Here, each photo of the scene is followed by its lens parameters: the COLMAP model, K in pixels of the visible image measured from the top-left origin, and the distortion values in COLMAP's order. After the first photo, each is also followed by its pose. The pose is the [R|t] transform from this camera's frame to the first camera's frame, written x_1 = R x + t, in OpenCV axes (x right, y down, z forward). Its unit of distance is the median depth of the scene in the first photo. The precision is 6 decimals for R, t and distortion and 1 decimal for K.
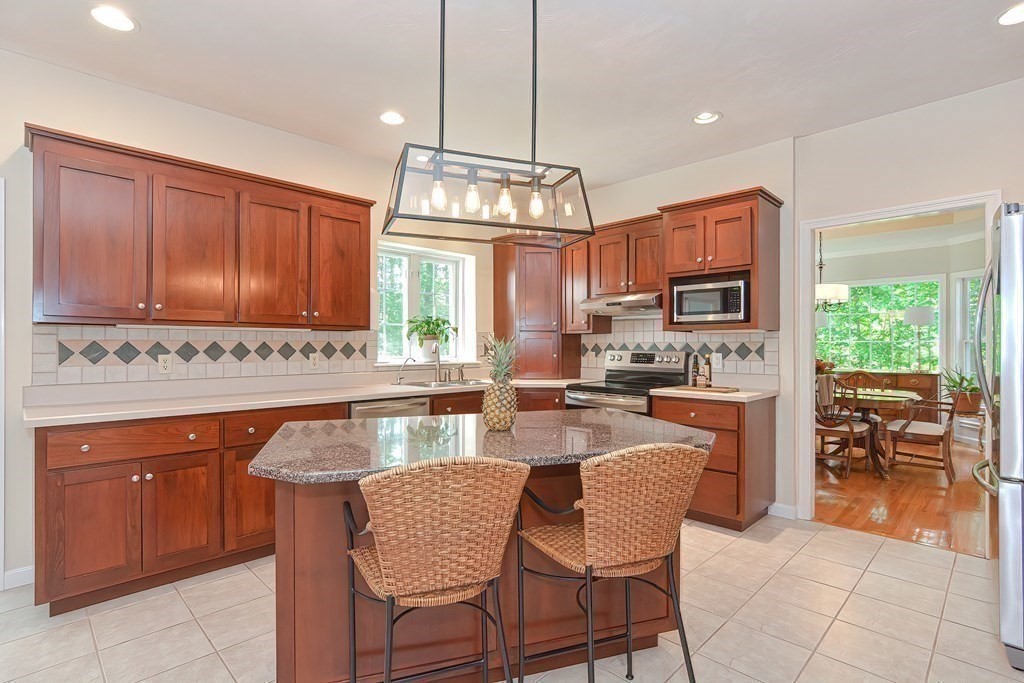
lens RADIAL K [[499.2, 0, 501.3], [0, 499.2, 344.0], [0, 0, 1]] dist [-0.012785, 0.000582]
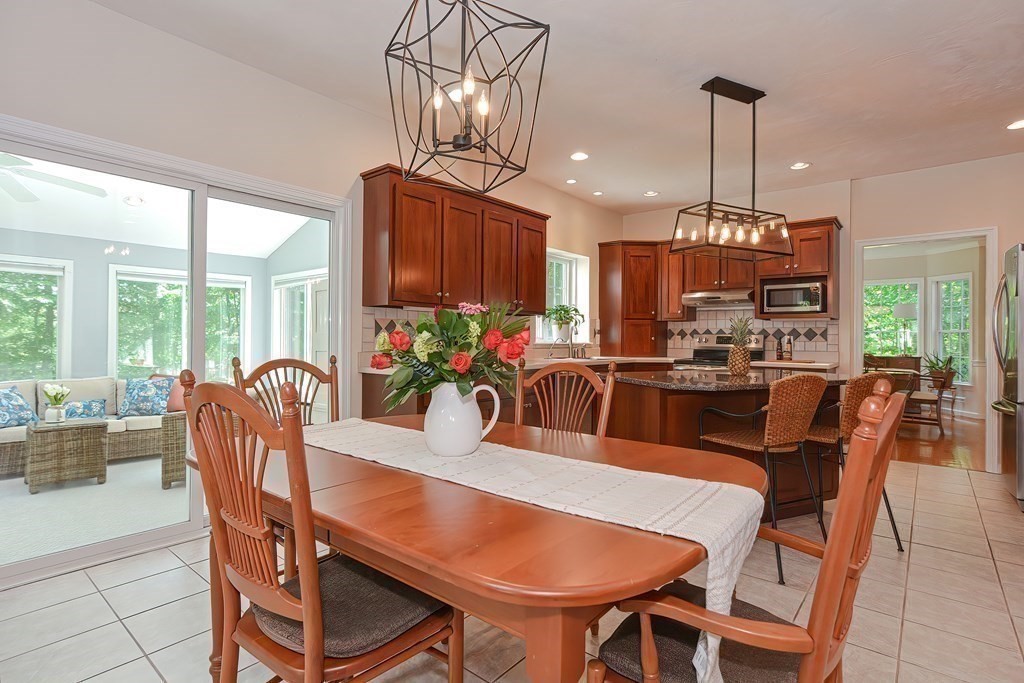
lens RADIAL K [[499.2, 0, 519.1], [0, 499.2, 335.4], [0, 0, 1]] dist [-0.012785, 0.000582]
pose [[0.995033, 0.007999, 0.099228, -0.447581], [-0.007983, 0.999968, -0.000556, 0.024975], [-0.099230, -0.000239, 0.995065, -0.274373]]
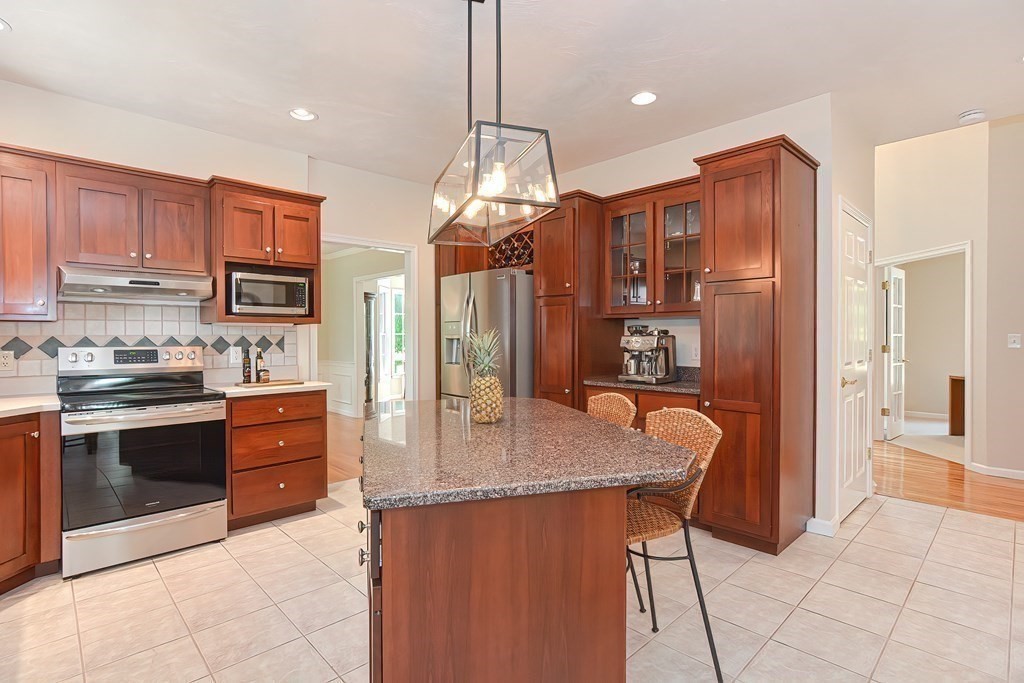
lens RADIAL K [[499.2, 0, 508.6], [0, 499.2, 339.1], [0, 0, 1]] dist [-0.012785, 0.000582]
pose [[0.024352, -0.007323, 0.999677, -0.525446], [0.001141, 0.999973, 0.007297, -0.002725], [-0.999703, 0.000962, 0.024360, 0.489899]]
